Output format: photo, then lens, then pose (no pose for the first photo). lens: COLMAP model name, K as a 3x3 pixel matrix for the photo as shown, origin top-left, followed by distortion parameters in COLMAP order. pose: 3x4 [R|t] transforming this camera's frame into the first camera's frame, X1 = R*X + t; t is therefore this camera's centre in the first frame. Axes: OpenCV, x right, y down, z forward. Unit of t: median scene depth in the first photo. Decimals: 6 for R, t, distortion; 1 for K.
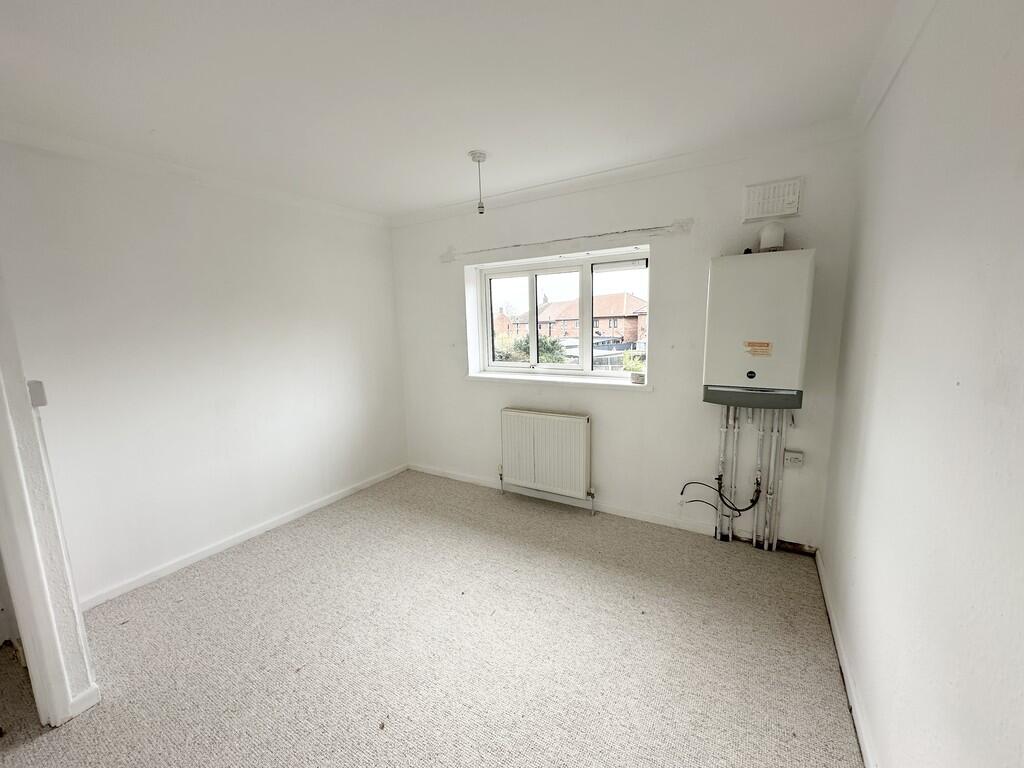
lens RADIAL K [[406.9, 0, 512.8], [0, 406.9, 385.3], [0, 0, 1]] dist [-0.001369, 0.000091]
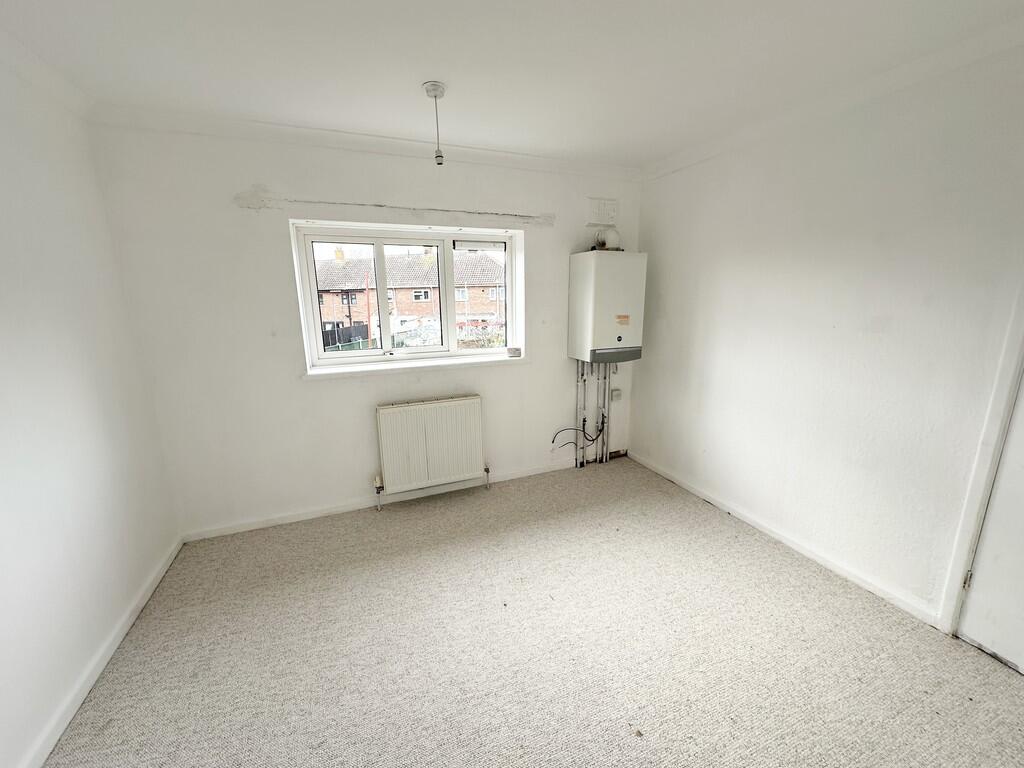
lens RADIAL K [[406.9, 0, 512.8], [0, 406.9, 385.3], [0, 0, 1]] dist [-0.001369, 0.000091]
pose [[0.597922, -0.155551, 0.786316, -0.595735], [0.121757, 0.987231, 0.102711, -0.043813], [-0.792253, 0.034326, 0.609226, 0.342910]]
